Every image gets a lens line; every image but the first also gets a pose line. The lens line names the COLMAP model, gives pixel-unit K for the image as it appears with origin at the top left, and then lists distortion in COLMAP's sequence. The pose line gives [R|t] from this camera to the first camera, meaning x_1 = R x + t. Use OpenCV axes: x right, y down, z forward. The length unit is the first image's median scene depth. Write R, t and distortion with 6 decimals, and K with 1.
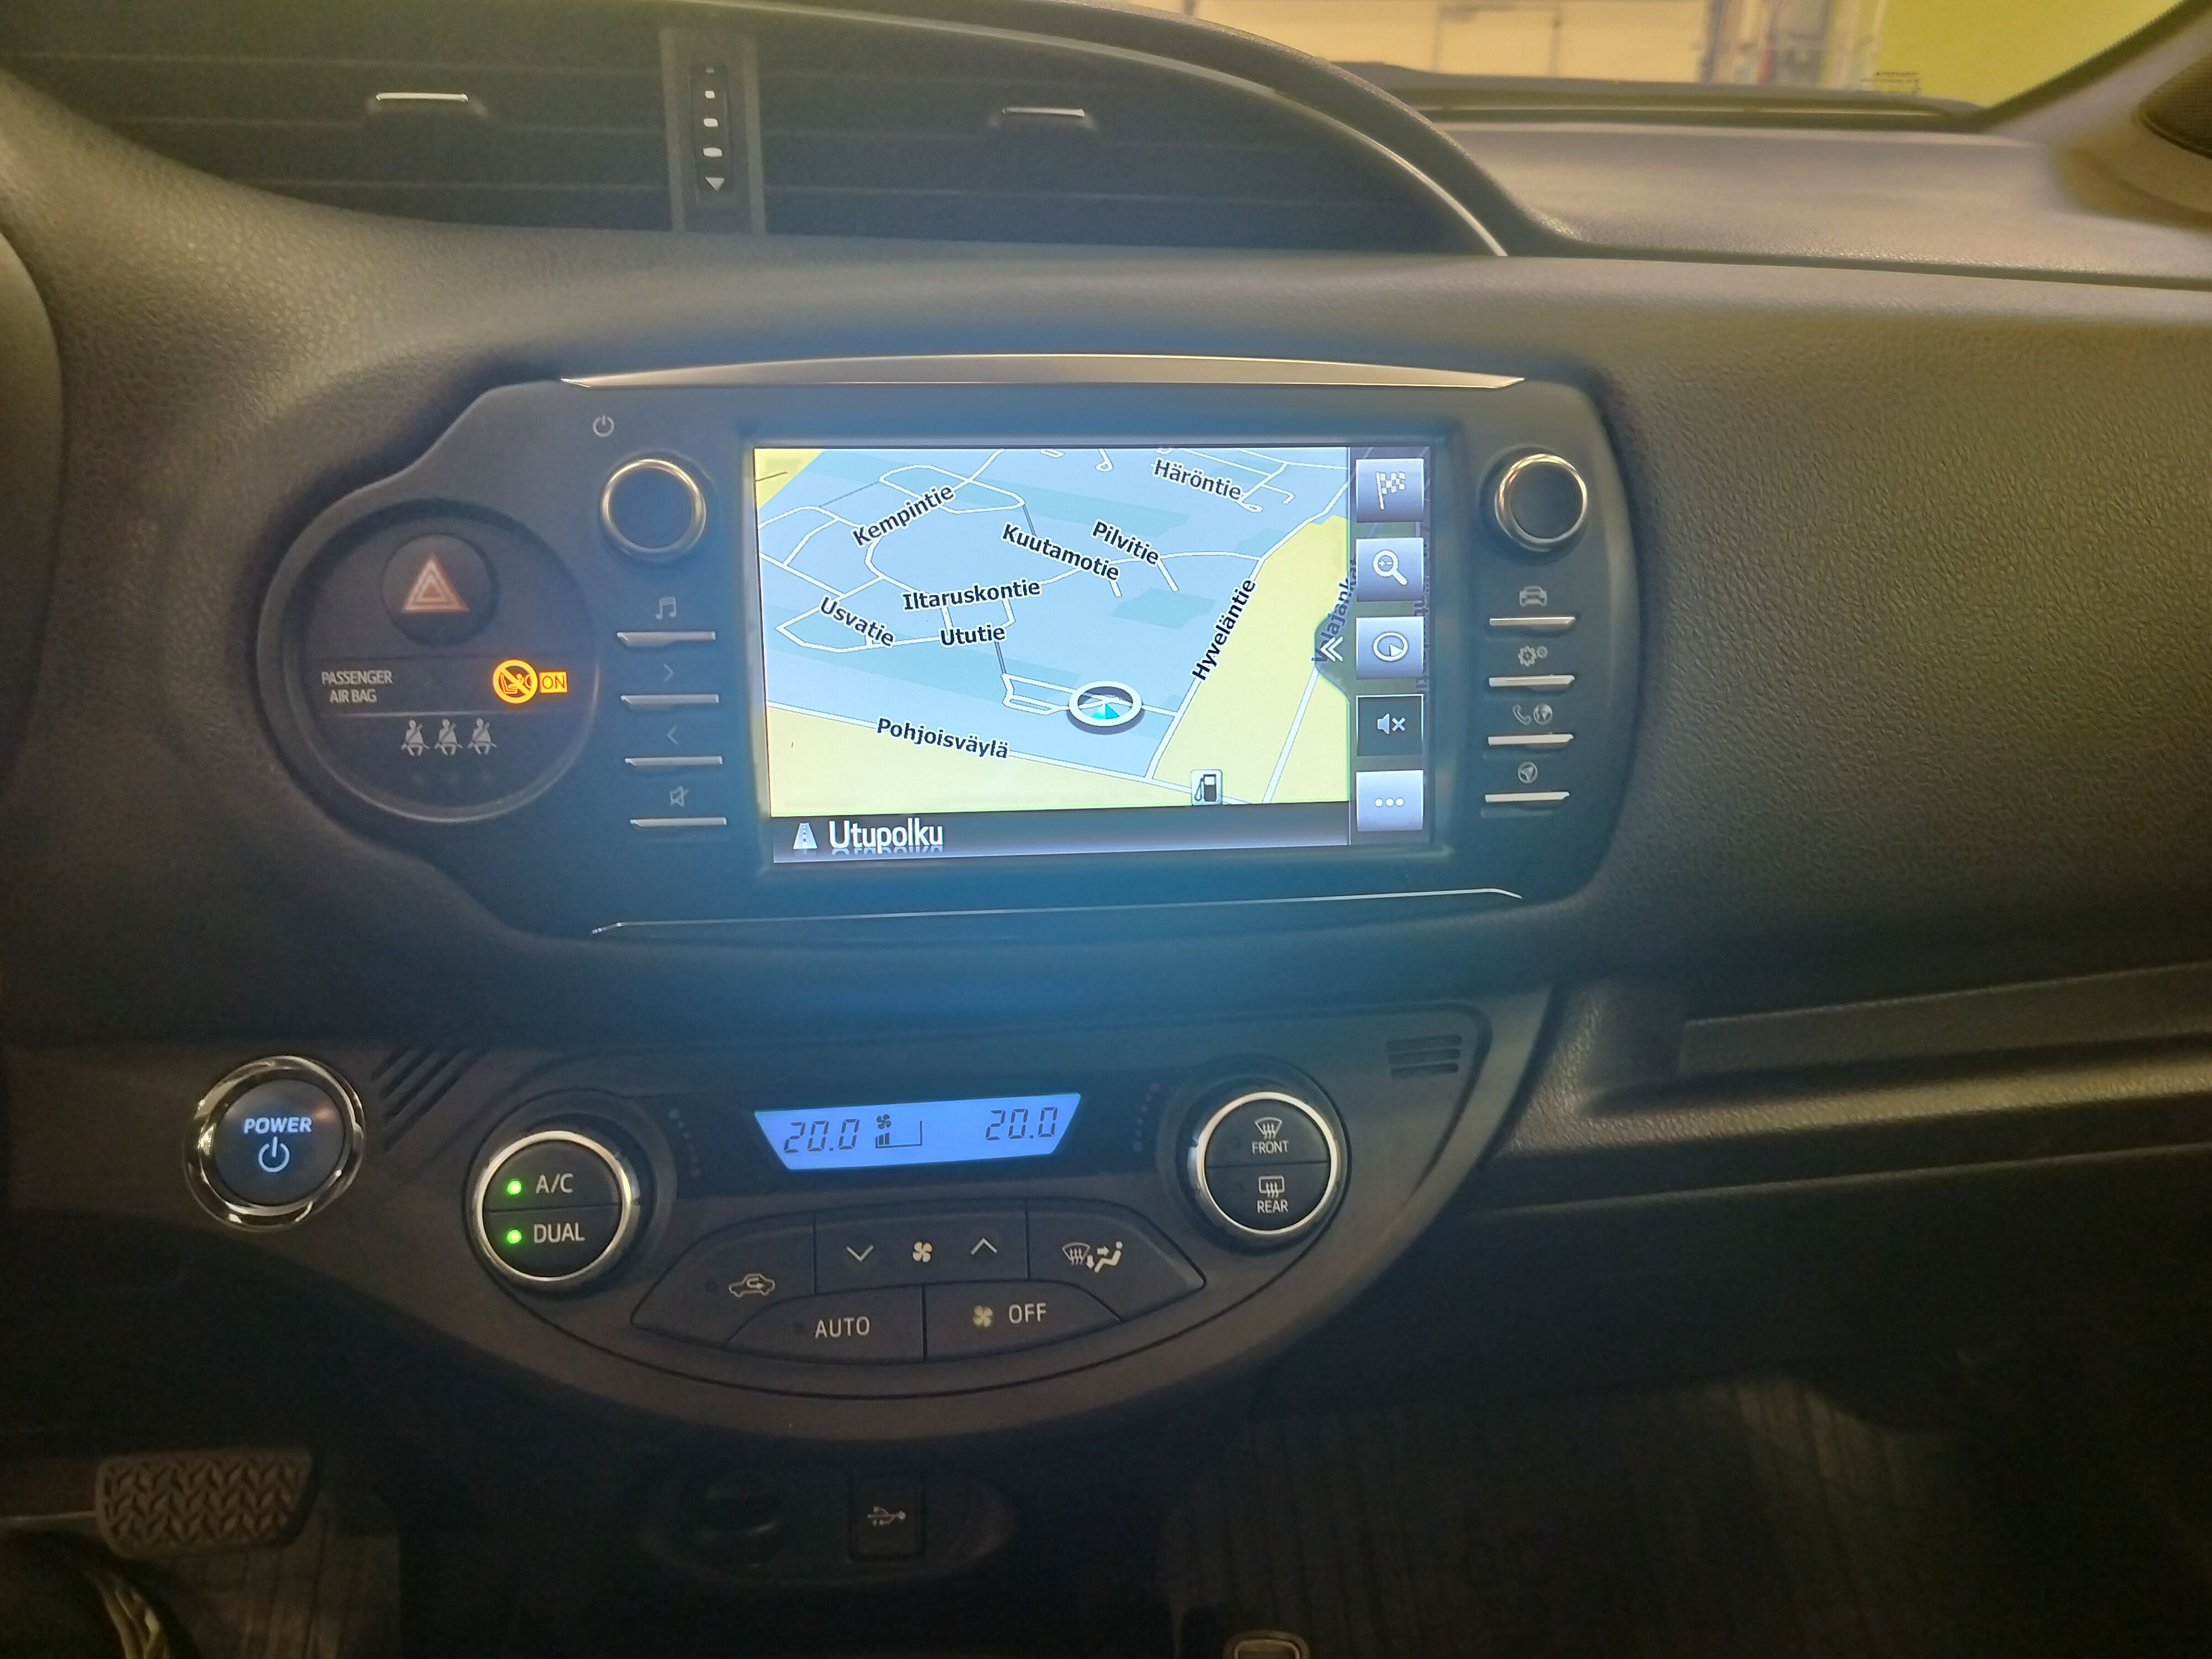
lens RADIAL K [[1561.1, 0, 1106.0], [0, 1561.1, 829.5], [0, 0, 1]] dist [-0.001230, -0.001953]
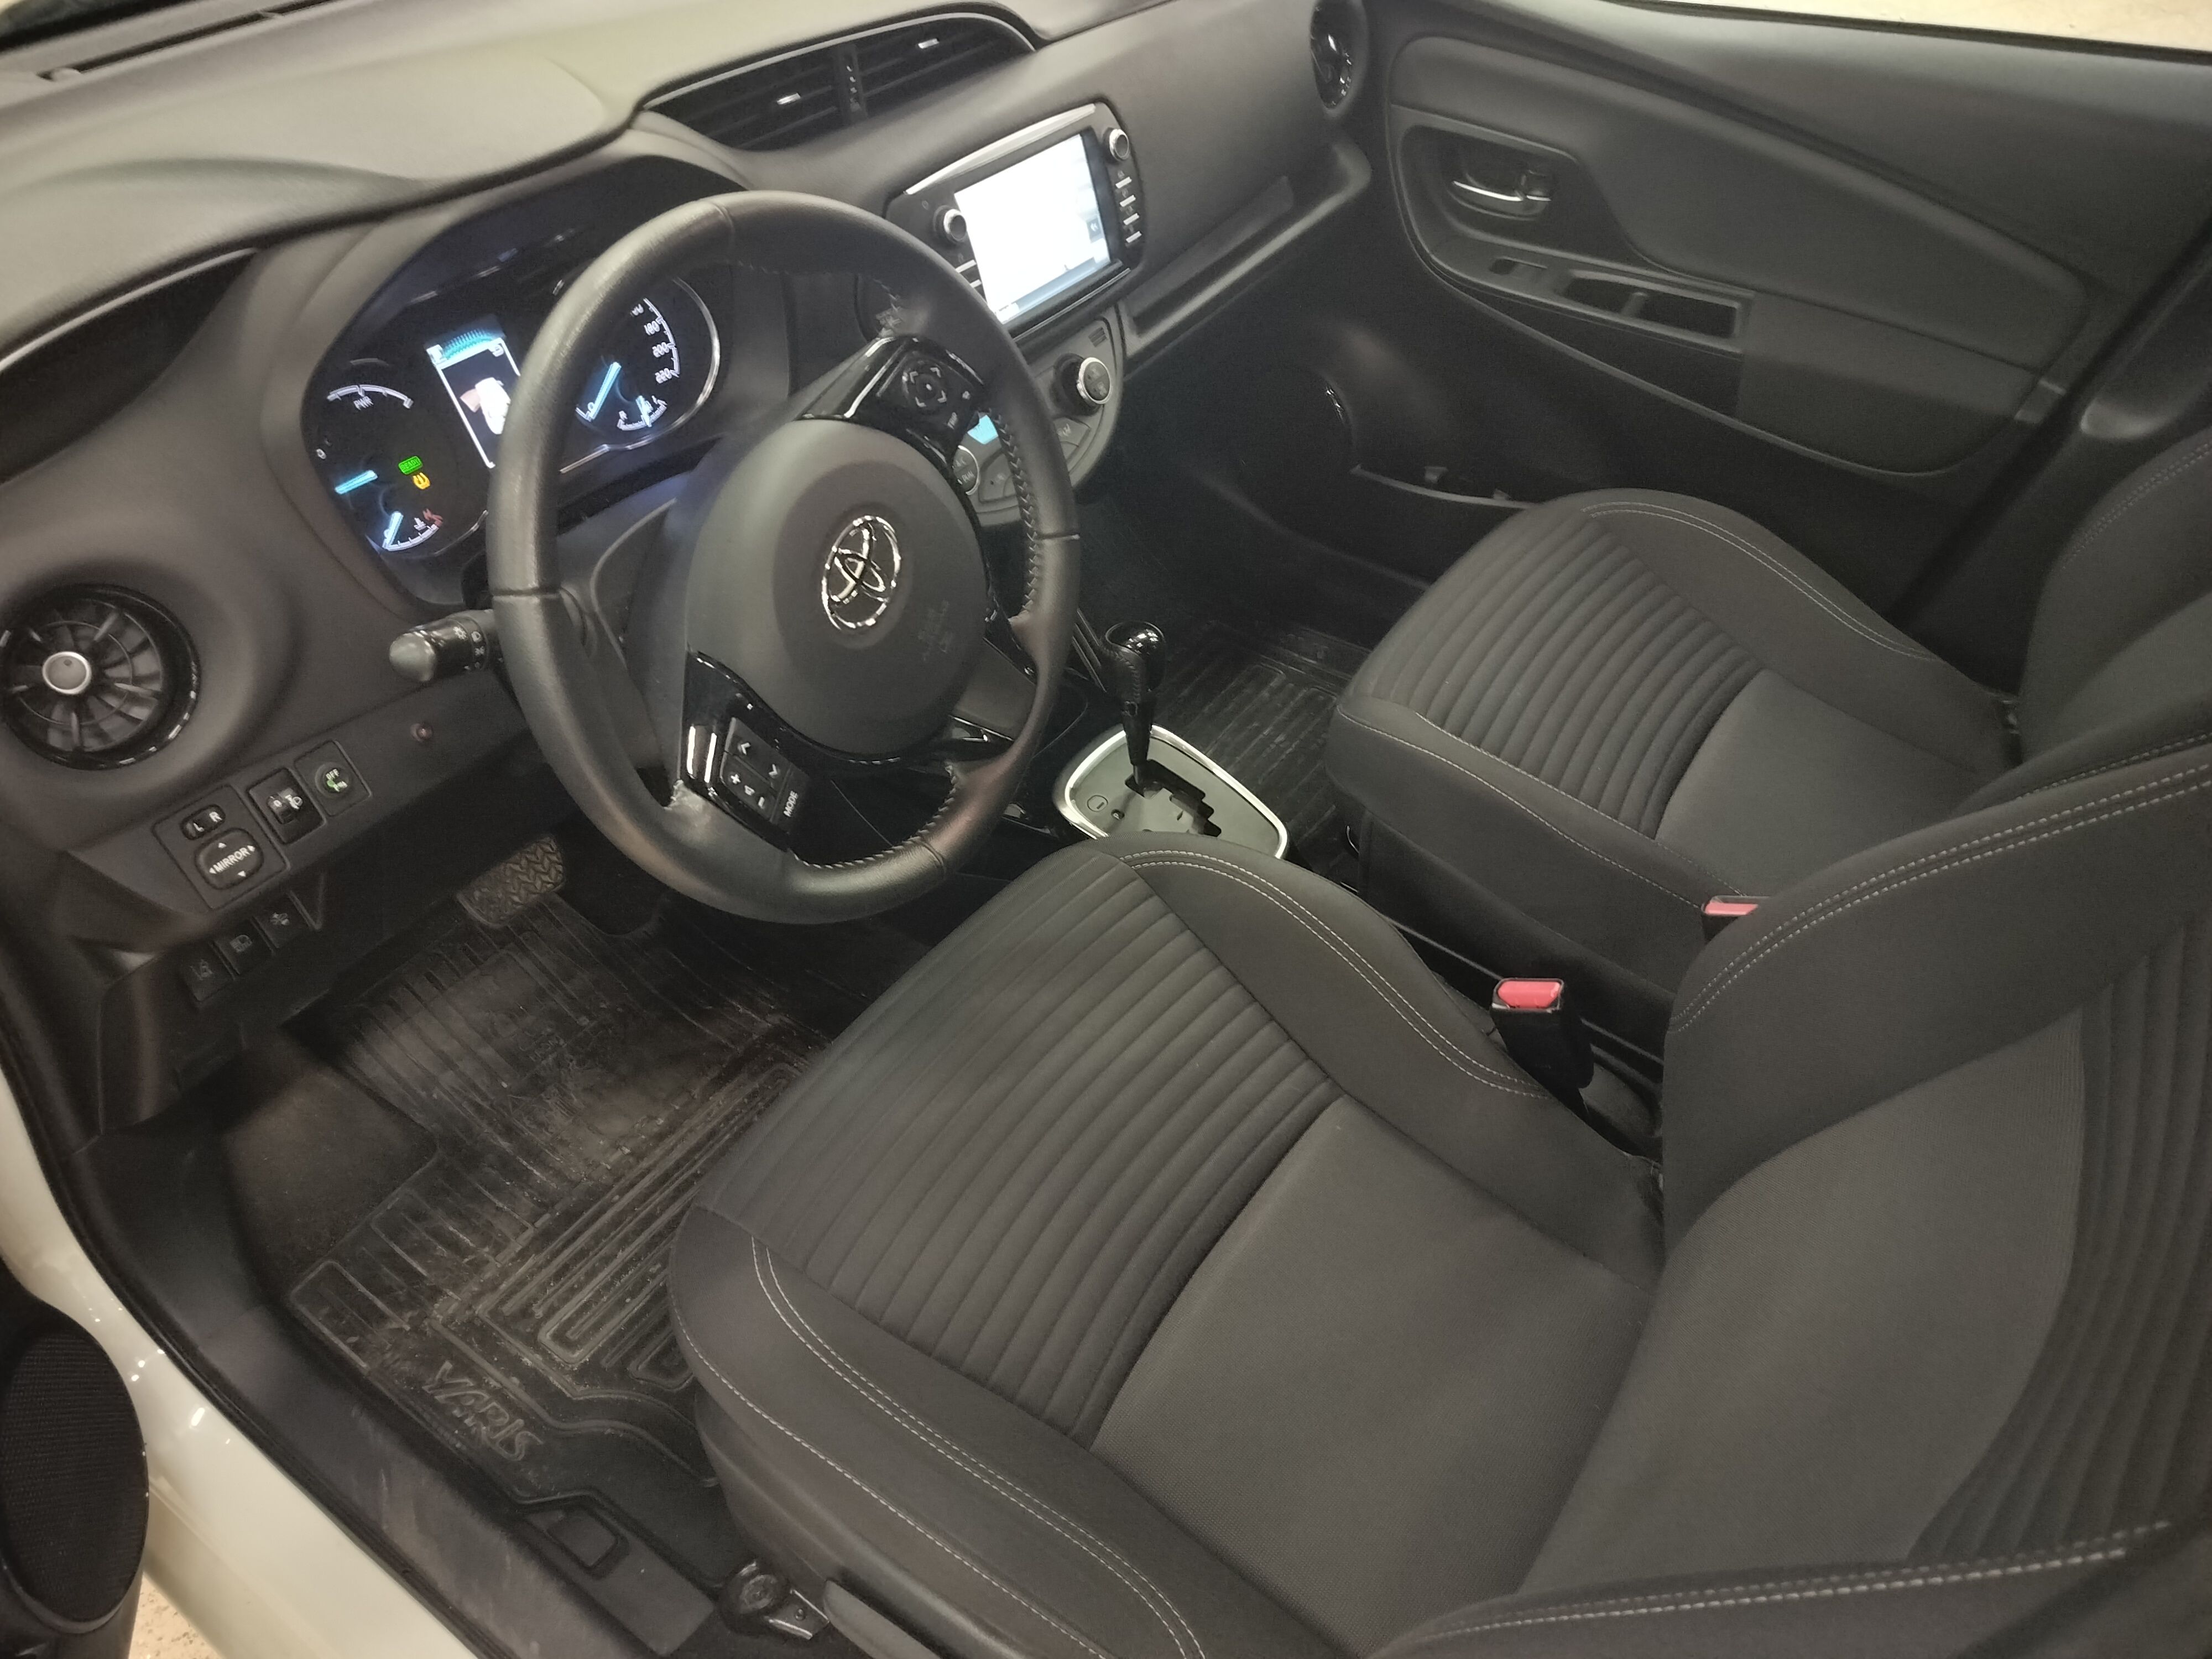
lens RADIAL K [[1561.1, 0, 1106.0], [0, 1561.1, 829.5], [0, 0, 1]] dist [-0.001230, -0.001953]
pose [[0.657941, -0.509617, 0.554441, -2.215797], [0.287444, 0.850446, 0.440589, -0.424085], [-0.696053, -0.130511, 0.706029, -1.438058]]
